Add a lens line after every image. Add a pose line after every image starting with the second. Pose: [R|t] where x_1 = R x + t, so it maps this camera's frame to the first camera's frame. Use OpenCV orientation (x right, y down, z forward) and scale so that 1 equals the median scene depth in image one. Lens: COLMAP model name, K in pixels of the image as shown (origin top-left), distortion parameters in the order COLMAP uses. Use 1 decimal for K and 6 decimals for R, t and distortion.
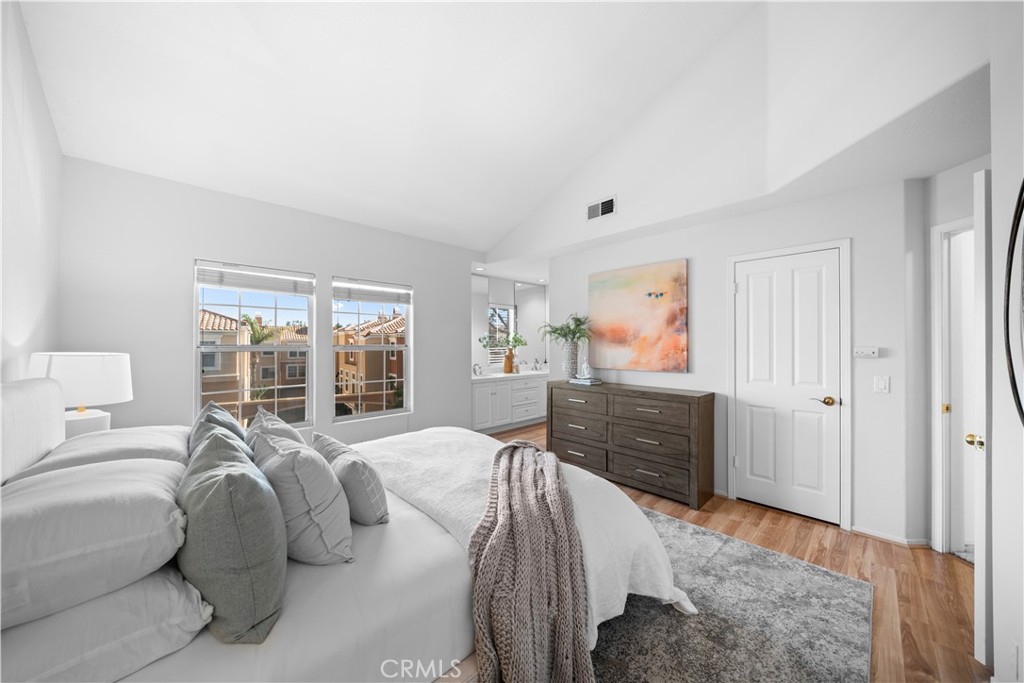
lens RADIAL K [[352.1, 0, 504.6], [0, 352.1, 344.6], [0, 0, 1]] dist [-0.007882, -0.000053]
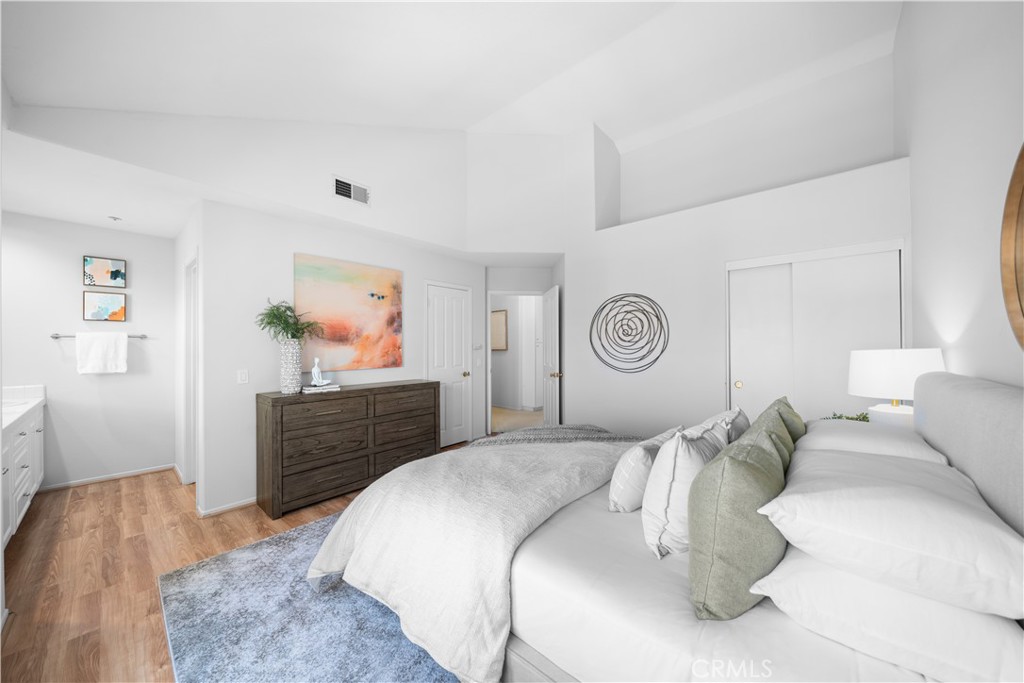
lens RADIAL K [[352.1, 0, 510.9], [0, 352.1, 341.2], [0, 0, 1]] dist [-0.007882, -0.000053]
pose [[-0.116804, 0.007969, 0.993123, -0.692932], [0.000776, 0.999968, -0.007932, 0.003240], [-0.993155, -0.000155, -0.116807, 0.735270]]
